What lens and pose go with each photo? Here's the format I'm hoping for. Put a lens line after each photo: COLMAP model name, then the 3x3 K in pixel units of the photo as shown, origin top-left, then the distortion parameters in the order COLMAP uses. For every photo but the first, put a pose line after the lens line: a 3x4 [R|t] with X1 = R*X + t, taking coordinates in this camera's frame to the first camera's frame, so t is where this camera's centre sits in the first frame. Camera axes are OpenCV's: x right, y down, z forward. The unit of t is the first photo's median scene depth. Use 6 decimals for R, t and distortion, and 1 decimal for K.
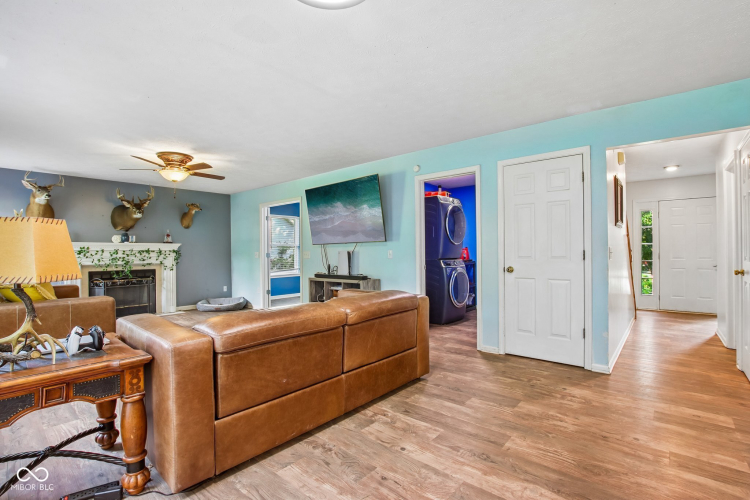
lens RADIAL K [[349.5, 0, 371.4], [0, 349.5, 251.3], [0, 0, 1]] dist [-0.033933, 0.003942]
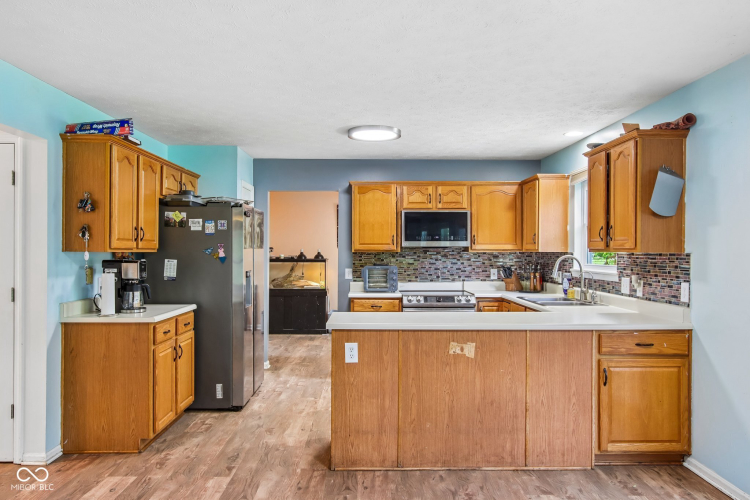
lens RADIAL K [[518.8, 0, 381.5], [0, 518.8, 251.5], [0, 0, 1]] dist [-0.016953, 0.014269]
pose [[-0.674619, 0.005199, 0.738147, -0.177540], [0.002747, 0.999986, -0.004532, -0.037988], [-0.738161, -0.001030, -0.674624, 0.571260]]
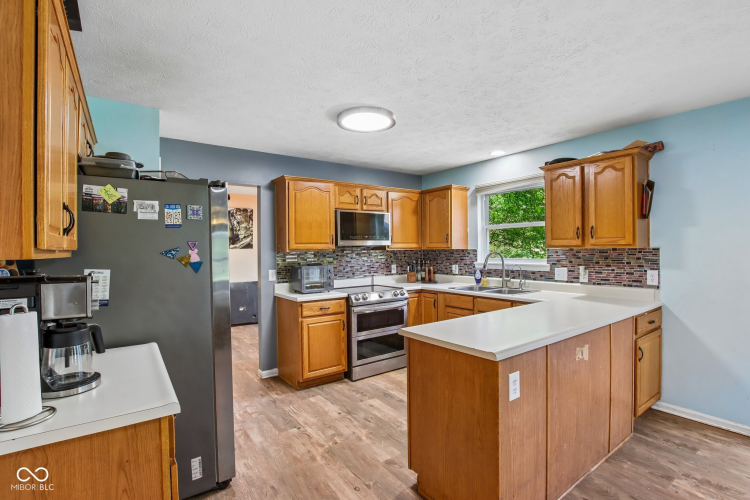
lens RADIAL K [[349.5, 0, 377.6], [0, 349.5, 250.7], [0, 0, 1]] dist [-0.033933, 0.003942]
pose [[-0.974072, 0.018075, 0.225514, 0.321967], [0.019065, 0.999816, 0.002212, -0.042445], [-0.225433, 0.006454, -0.974237, 0.508708]]
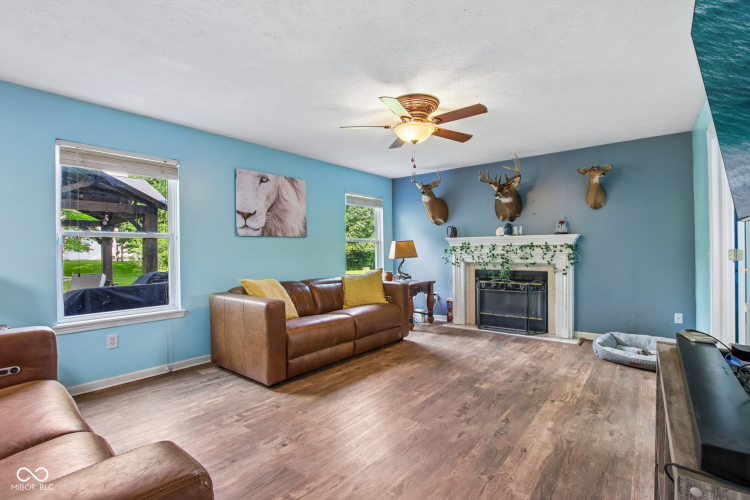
lens RADIAL K [[349.5, 0, 373.3], [0, 349.5, 248.8], [0, 0, 1]] dist [-0.033933, 0.003942]
pose [[0.036132, 0.005028, -0.999334, 0.084646], [0.010666, 0.999928, 0.005417, -0.002888], [0.999290, -0.010855, 0.036075, 0.718431]]
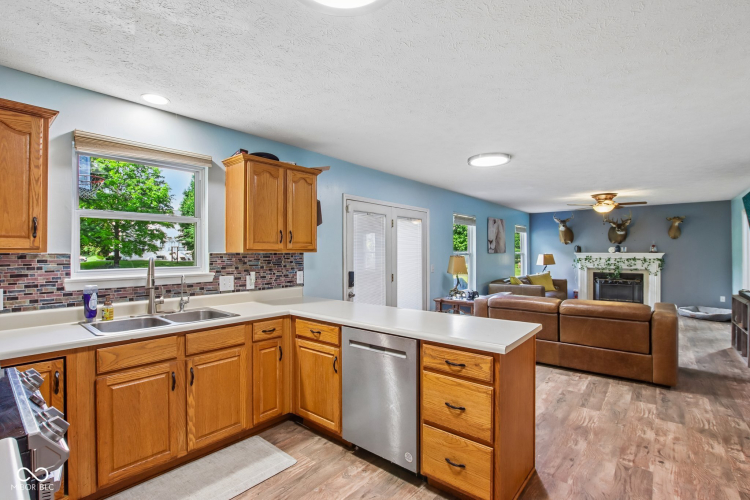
lens RADIAL K [[349.5, 0, 374.8], [0, 349.5, 249.2], [0, 0, 1]] dist [-0.033933, 0.003942]
pose [[0.011421, 0.000346, -0.999935, 0.681271], [0.001947, 0.999998, 0.000368, -0.044078], [0.999933, -0.001951, 0.011421, 0.032878]]
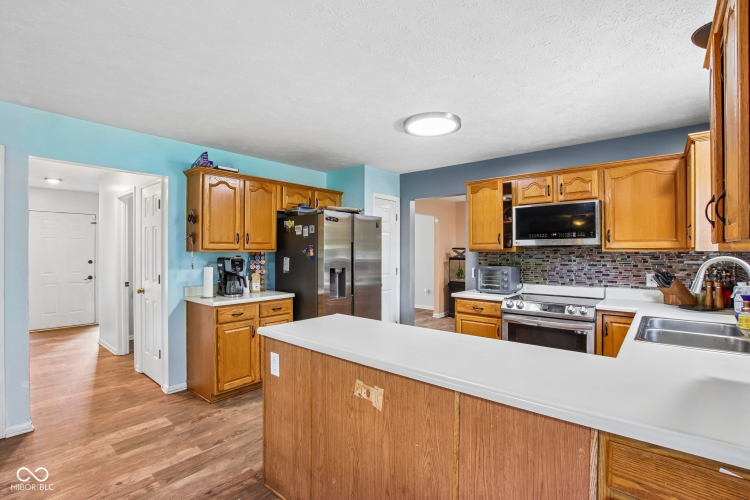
lens RADIAL K [[349.5, 0, 377.6], [0, 349.5, 250.4], [0, 0, 1]] dist [-0.033933, 0.003942]
pose [[-0.017790, 0.009194, 0.999799, -0.075248], [0.000114, 0.999958, -0.009193, -0.038022], [-0.999842, -0.000049, -0.017790, 0.104626]]
